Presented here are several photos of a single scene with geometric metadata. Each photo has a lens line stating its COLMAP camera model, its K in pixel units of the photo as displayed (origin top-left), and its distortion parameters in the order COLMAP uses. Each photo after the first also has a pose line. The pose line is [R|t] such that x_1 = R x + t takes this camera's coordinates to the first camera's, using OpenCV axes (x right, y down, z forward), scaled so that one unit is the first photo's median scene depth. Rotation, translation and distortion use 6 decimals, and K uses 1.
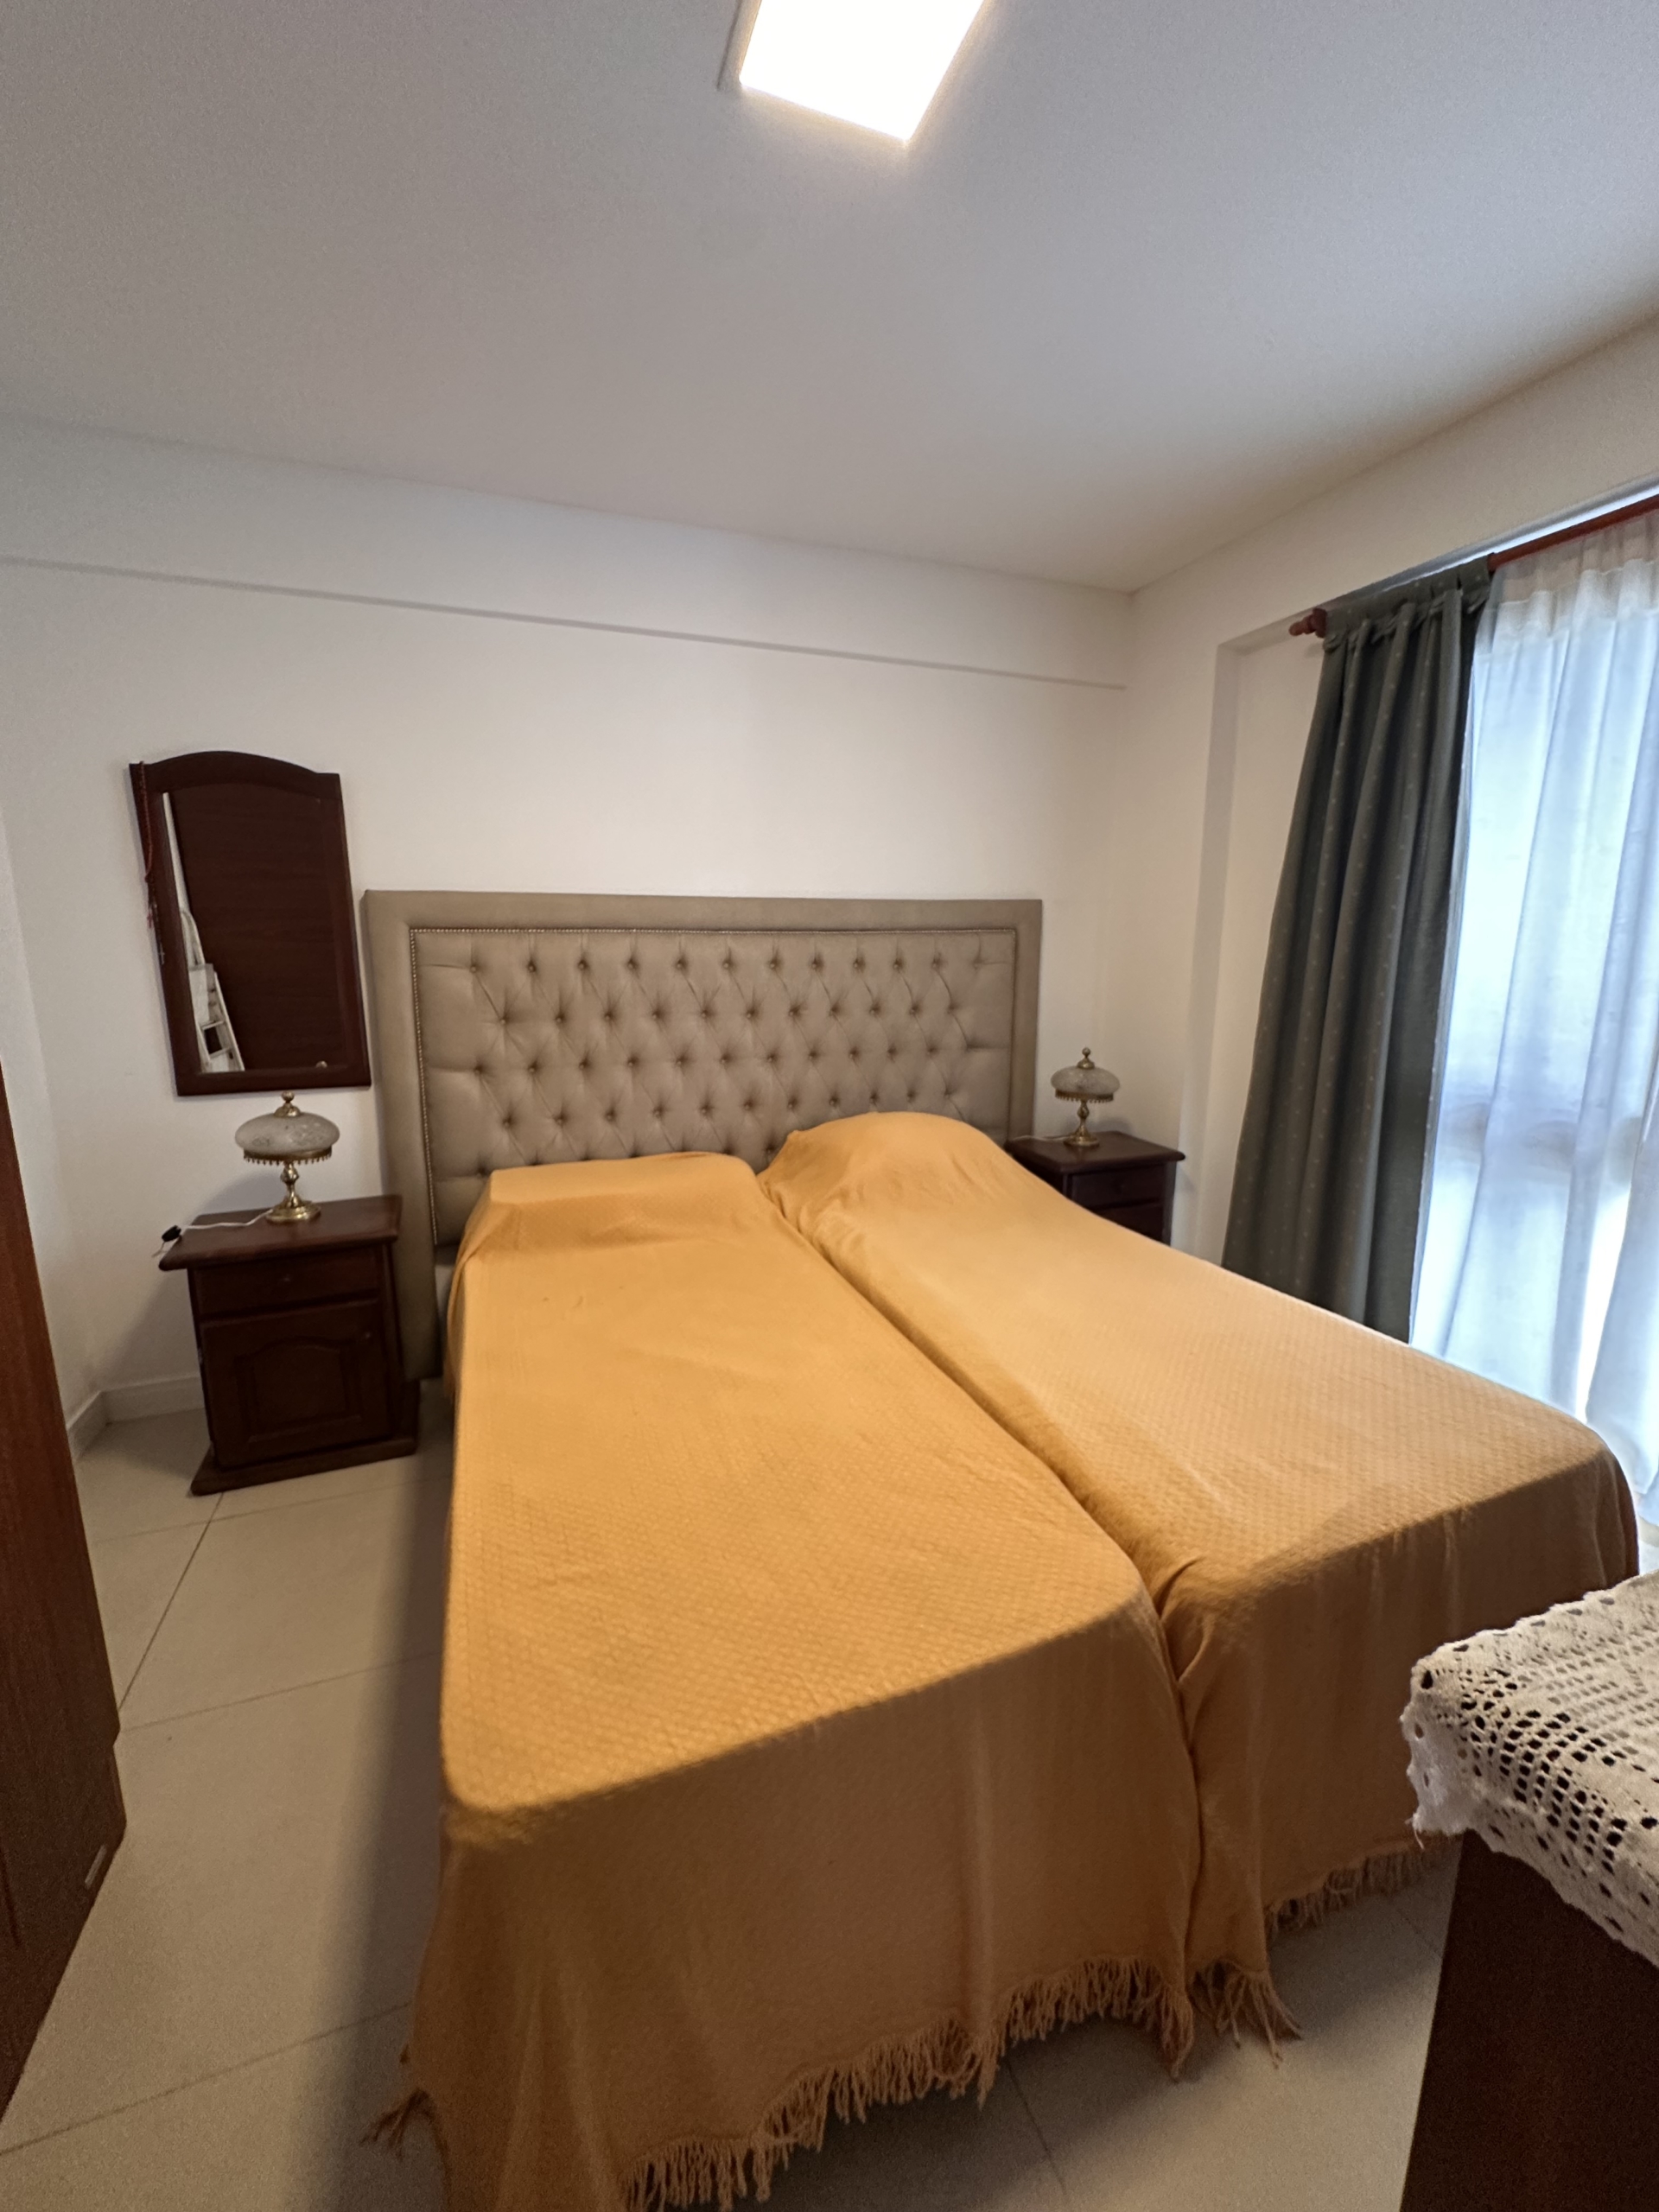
lens RADIAL K [[876.8, 0, 830.1], [0, 876.8, 1098.7], [0, 0, 1]] dist [-0.001546, -0.000212]
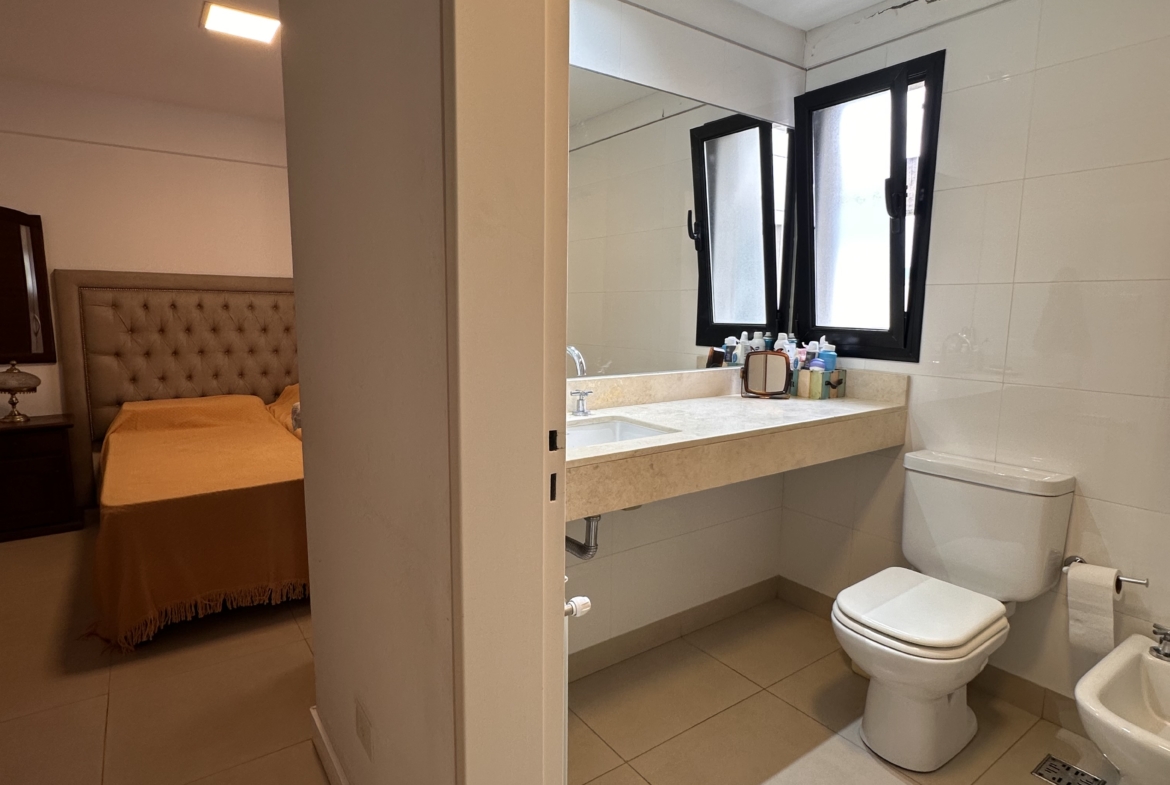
lens RADIAL K [[621.1, 0, 584.0], [0, 621.1, 392.9], [0, 0, 1]] dist [0.002949, -0.001117]
pose [[0.966916, -0.023600, 0.254000, 0.297478], [0.035385, 0.998494, -0.041926, 0.157565], [-0.252628, 0.049526, 0.966295, -0.709449]]
